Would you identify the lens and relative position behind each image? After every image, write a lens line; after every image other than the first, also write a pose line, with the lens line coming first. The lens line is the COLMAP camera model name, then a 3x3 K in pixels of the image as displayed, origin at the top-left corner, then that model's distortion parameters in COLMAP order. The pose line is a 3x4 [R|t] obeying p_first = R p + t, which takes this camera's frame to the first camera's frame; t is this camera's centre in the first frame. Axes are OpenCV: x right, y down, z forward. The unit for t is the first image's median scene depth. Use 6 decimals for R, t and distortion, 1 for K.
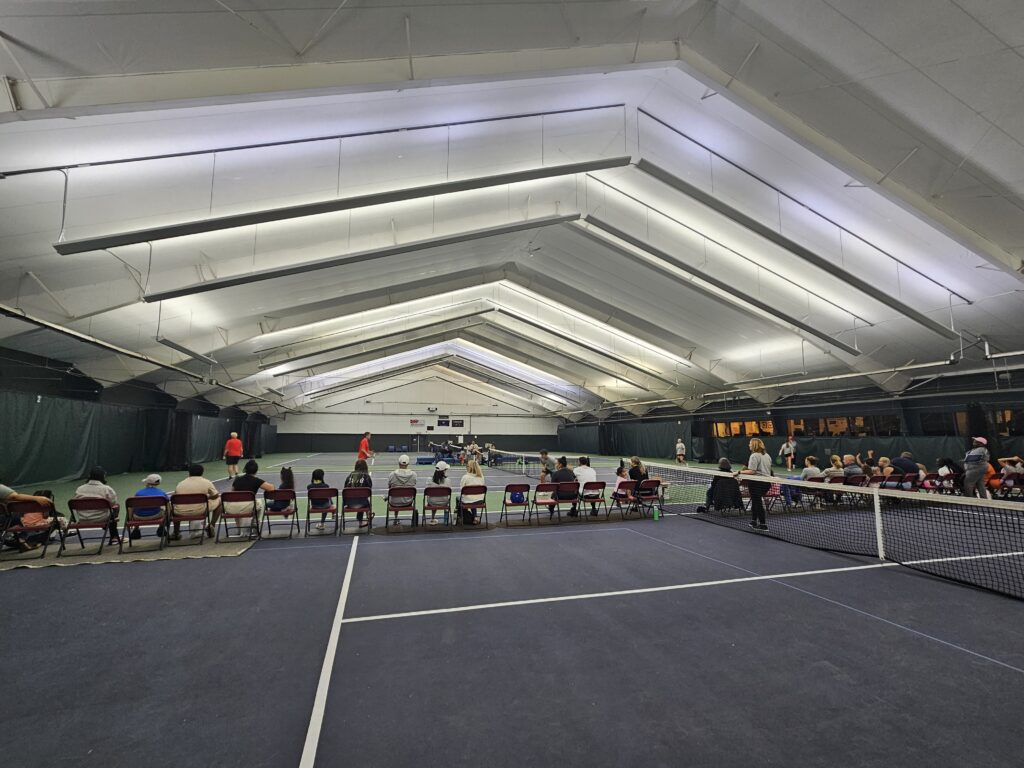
lens RADIAL K [[456.0, 0, 510.5], [0, 456.0, 392.6], [0, 0, 1]] dist [0.007373, -0.001262]
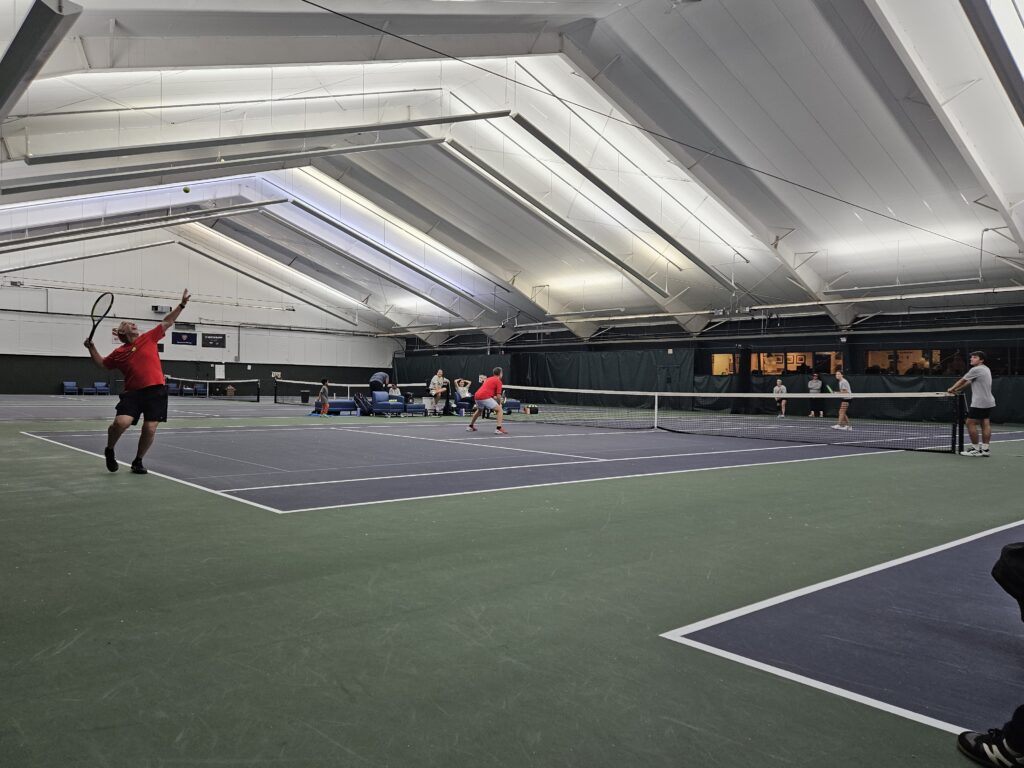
lens RADIAL K [[754.4, 0, 507.8], [0, 754.4, 387.6], [0, 0, 1]] dist [0.002679, 0.000625]
pose [[0.912921, 0.027008, 0.407241, -0.239231], [-0.068525, 0.993787, 0.087707, 0.034924], [-0.402342, -0.107975, 0.909100, 0.112158]]
